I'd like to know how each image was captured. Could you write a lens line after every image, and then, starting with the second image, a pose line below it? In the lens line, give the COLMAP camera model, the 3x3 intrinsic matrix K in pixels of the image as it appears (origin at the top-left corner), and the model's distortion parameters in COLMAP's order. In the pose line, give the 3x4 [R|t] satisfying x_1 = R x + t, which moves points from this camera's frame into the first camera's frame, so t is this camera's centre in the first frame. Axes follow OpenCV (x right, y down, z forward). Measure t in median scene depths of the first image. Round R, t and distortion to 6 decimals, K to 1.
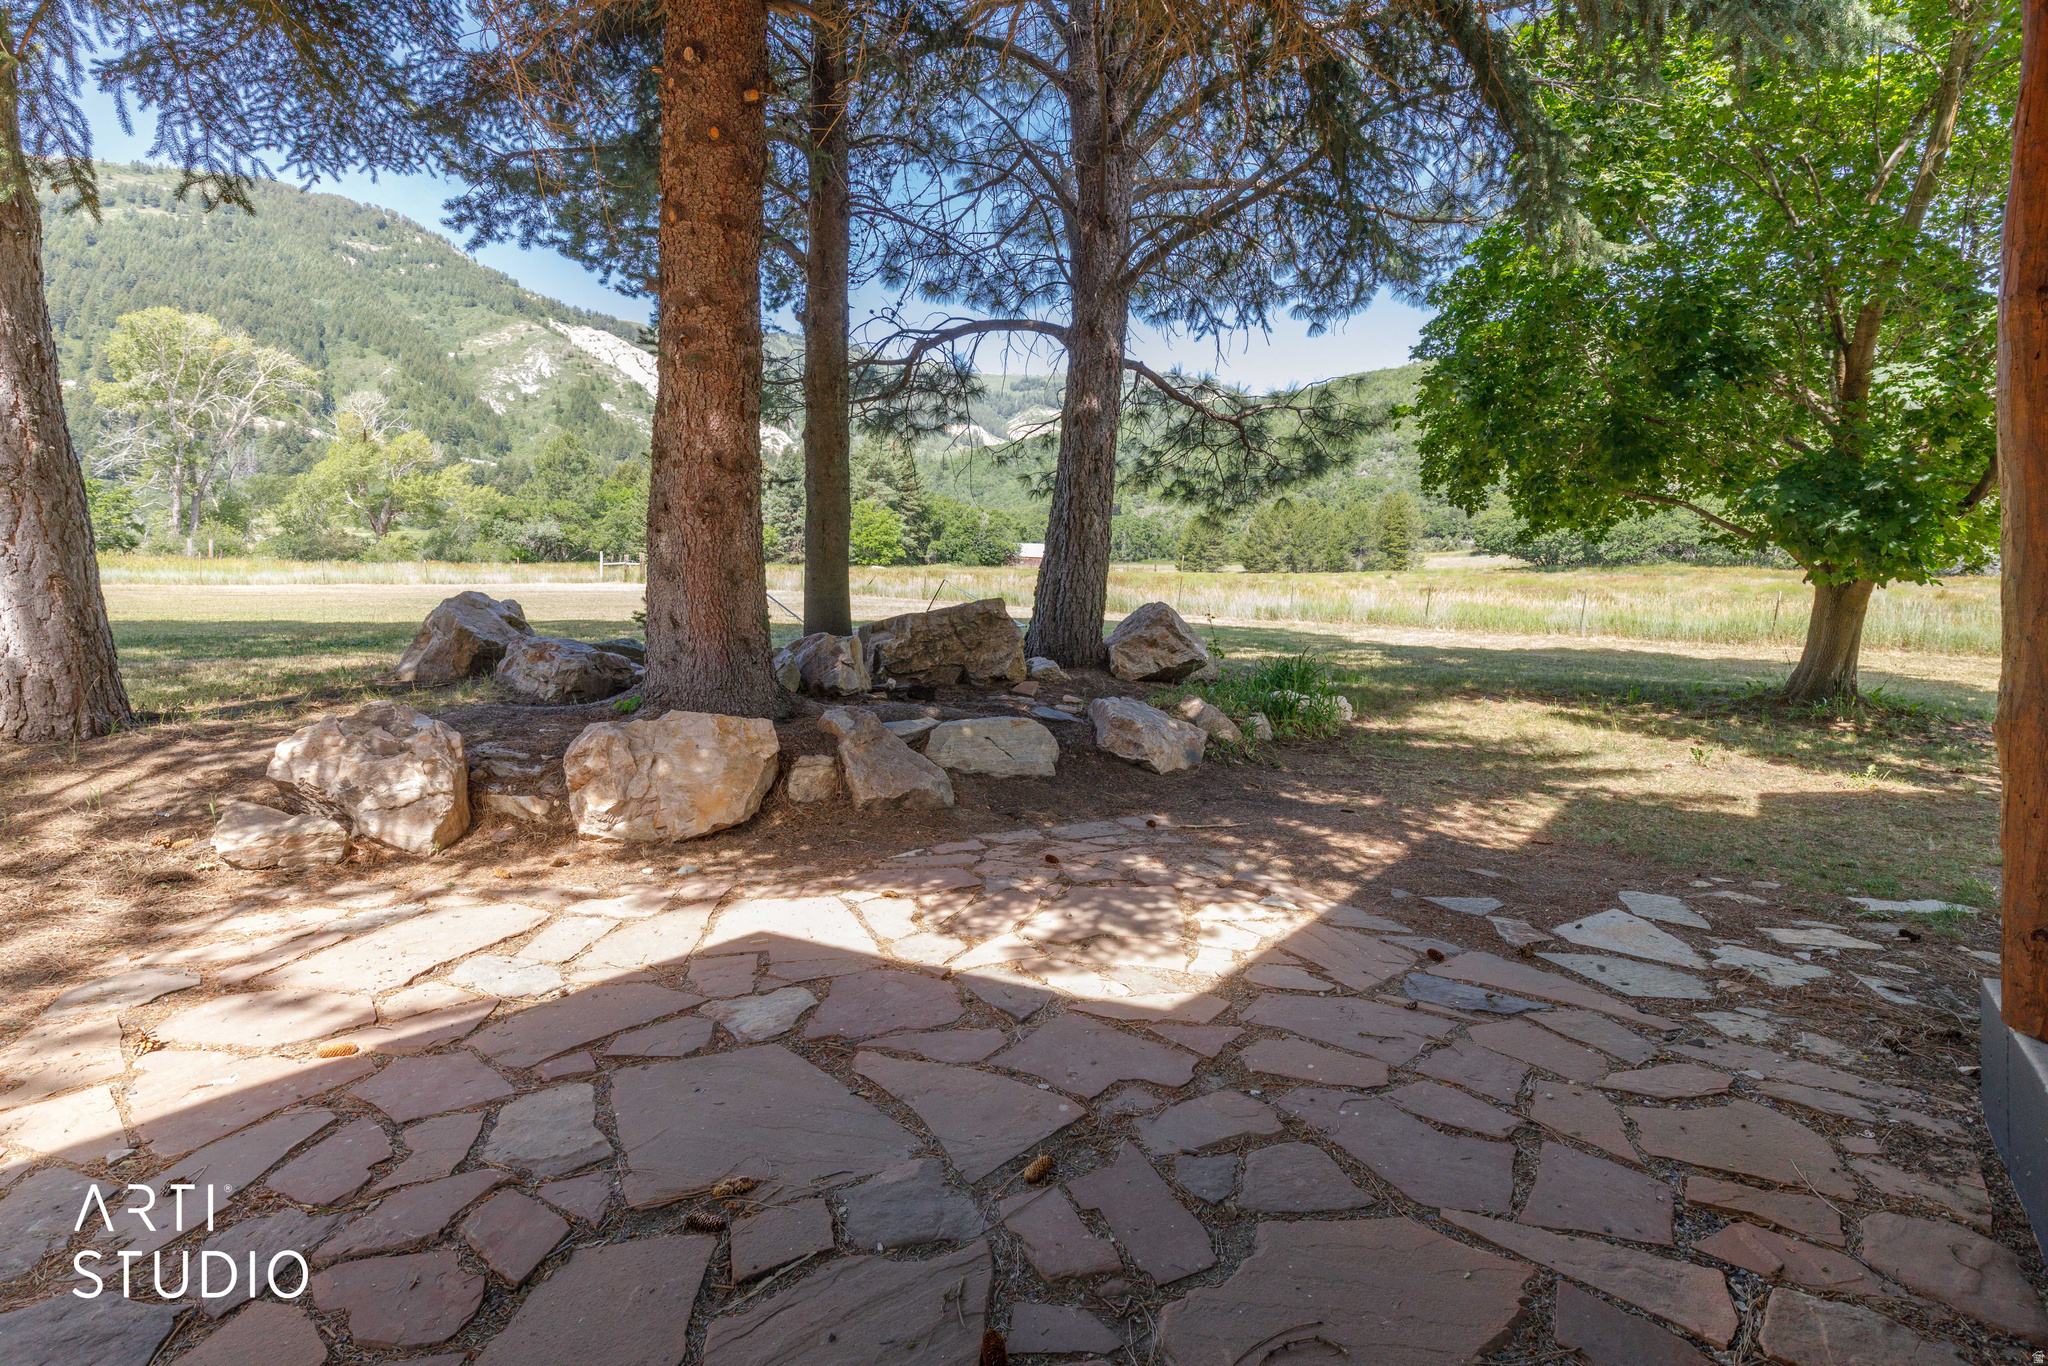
lens RADIAL K [[944.8, 0, 1021.2], [0, 944.8, 637.6], [0, 0, 1]] dist [0.000356, 0.000215]
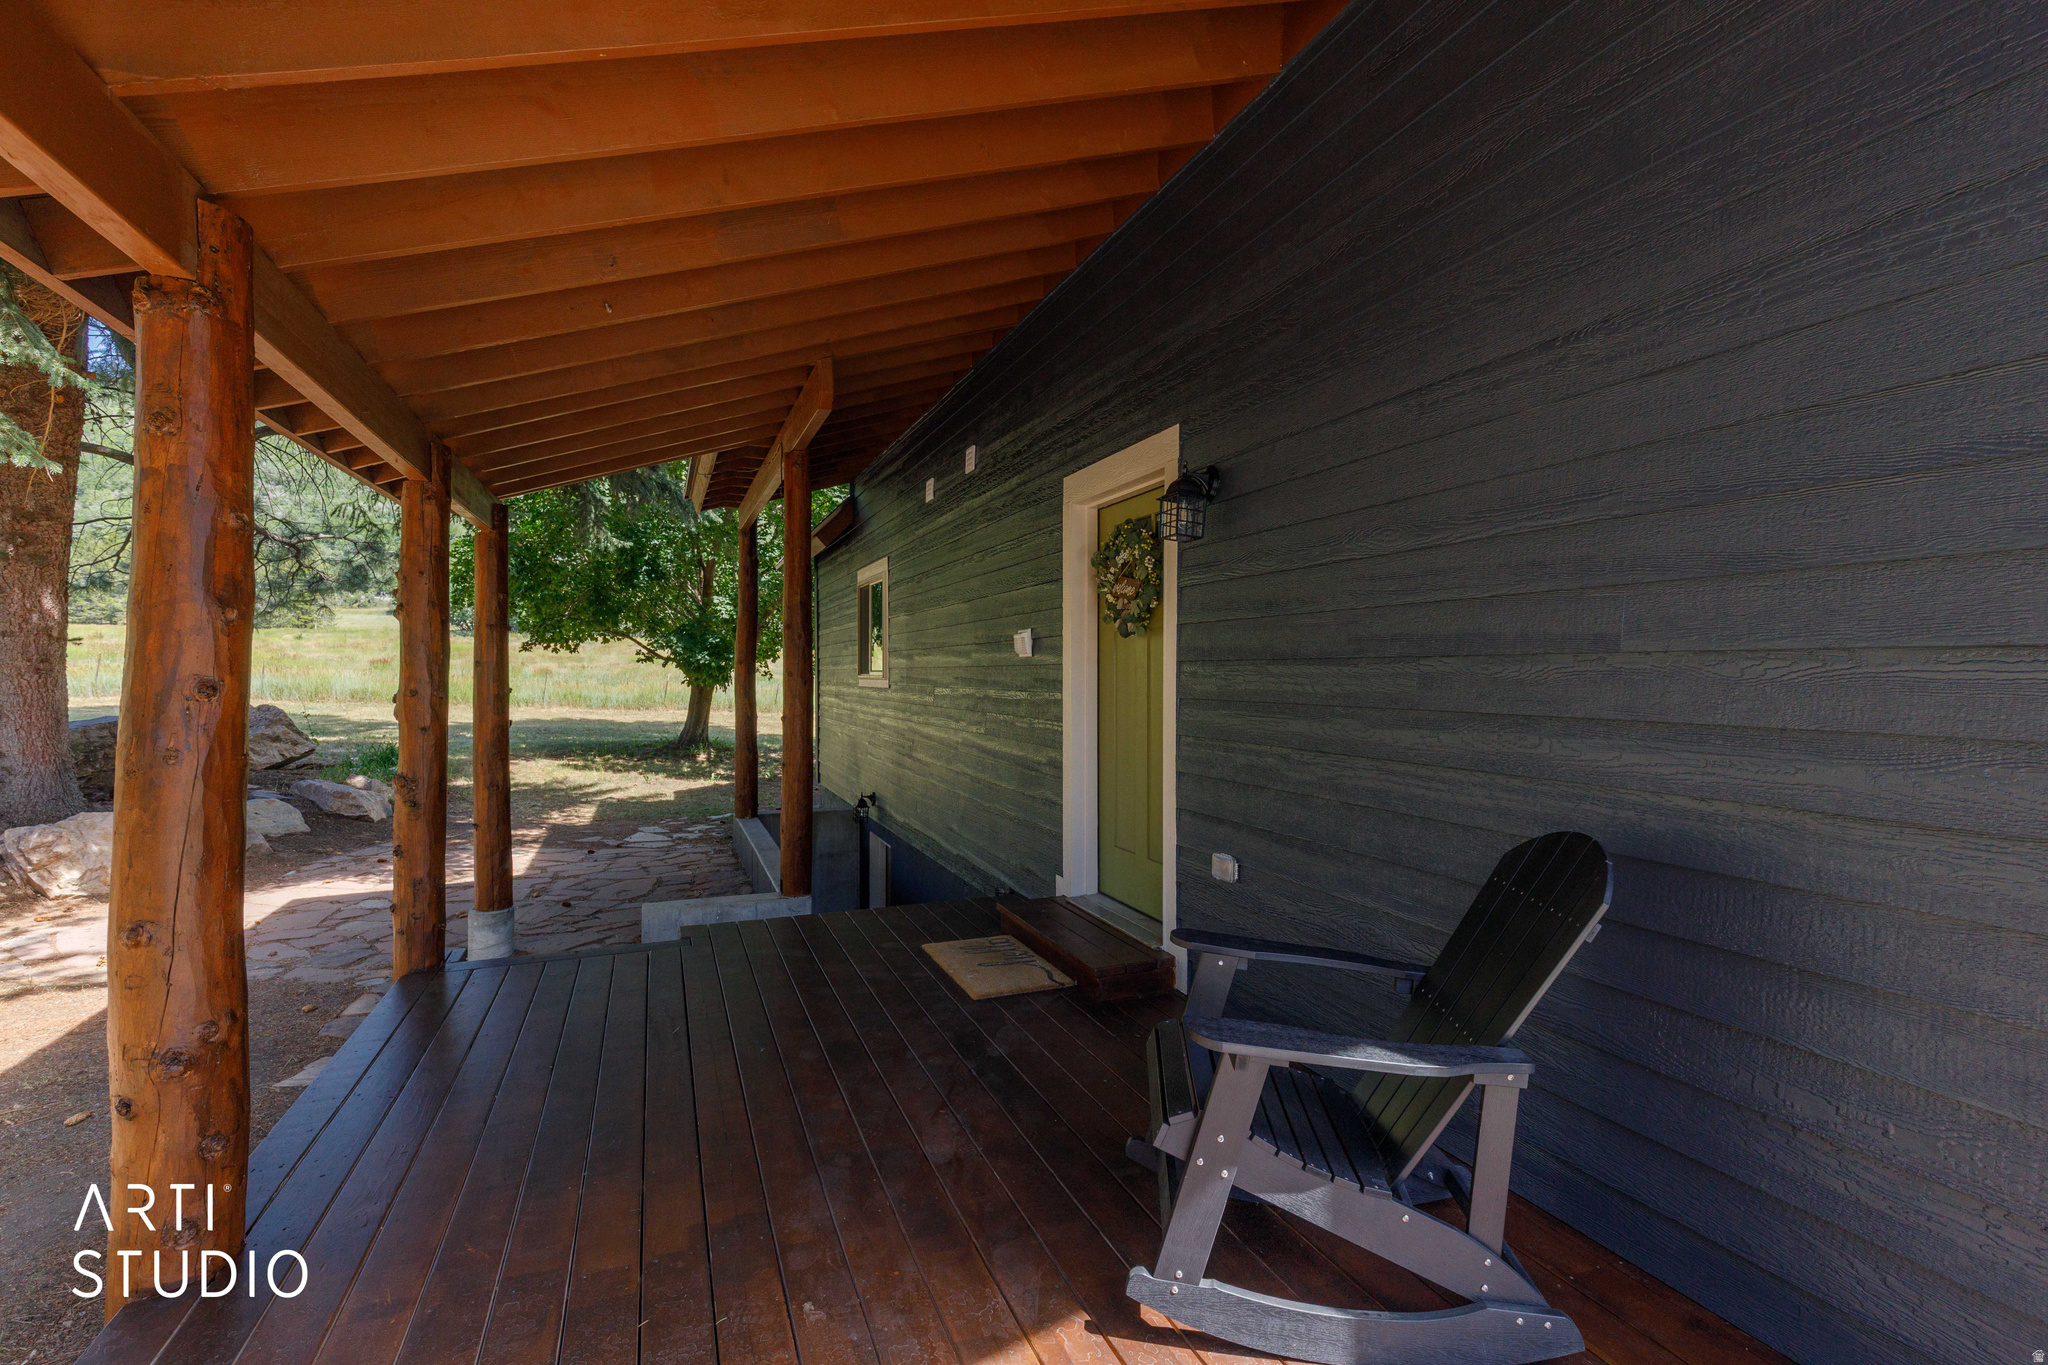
lens RADIAL K [[944.8, 0, 1021.2], [0, 944.8, 637.1], [0, 0, 1]] dist [0.000356, 0.000215]
pose [[0.500492, 0.025352, 0.865370, -0.538309], [0.027090, 0.998623, -0.044923, -0.054146], [-0.865317, 0.045926, 0.499116, -0.603538]]
